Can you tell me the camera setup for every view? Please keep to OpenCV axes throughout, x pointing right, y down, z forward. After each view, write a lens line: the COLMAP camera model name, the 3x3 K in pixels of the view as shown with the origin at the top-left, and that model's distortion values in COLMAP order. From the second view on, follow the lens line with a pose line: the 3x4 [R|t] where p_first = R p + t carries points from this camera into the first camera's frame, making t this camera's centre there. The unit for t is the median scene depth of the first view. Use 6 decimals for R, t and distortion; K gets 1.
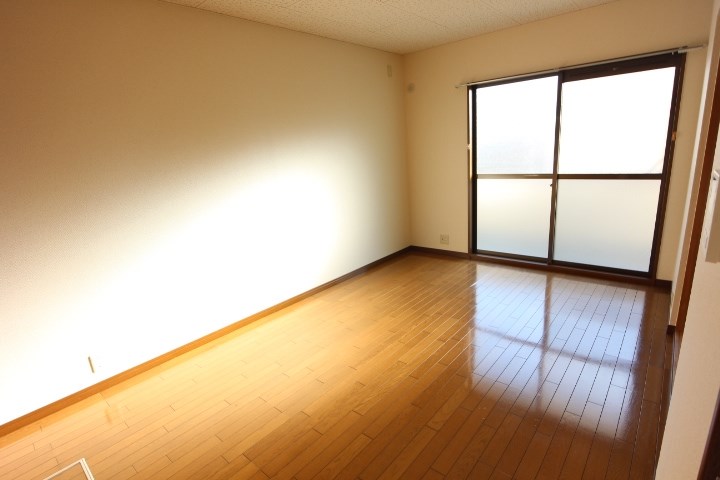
lens RADIAL K [[359.8, 0, 360.8], [0, 359.8, 241.6], [0, 0, 1]] dist [-0.027798, -0.000480]
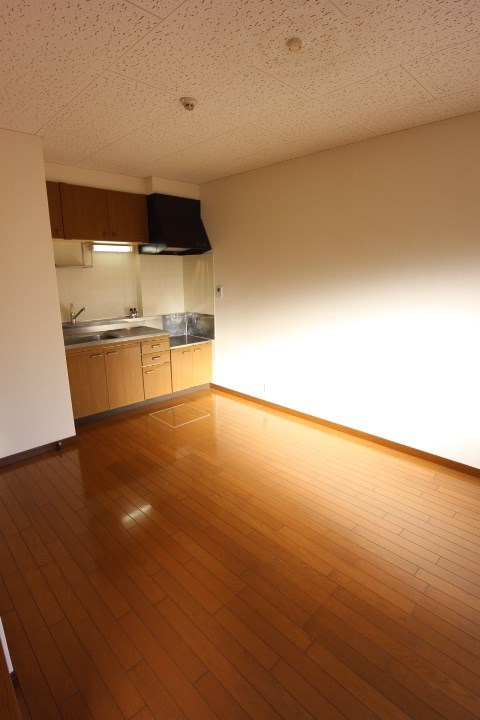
lens RADIAL K [[359.8, 0, 240.7], [0, 359.8, 359.4], [0, 0, 1]] dist [-0.027798, -0.000480]
pose [[-0.083806, 0.308506, -0.947523, 0.654750], [-0.231813, 0.918745, 0.319639, -0.237892], [0.969143, 0.246436, -0.005481, 0.650938]]
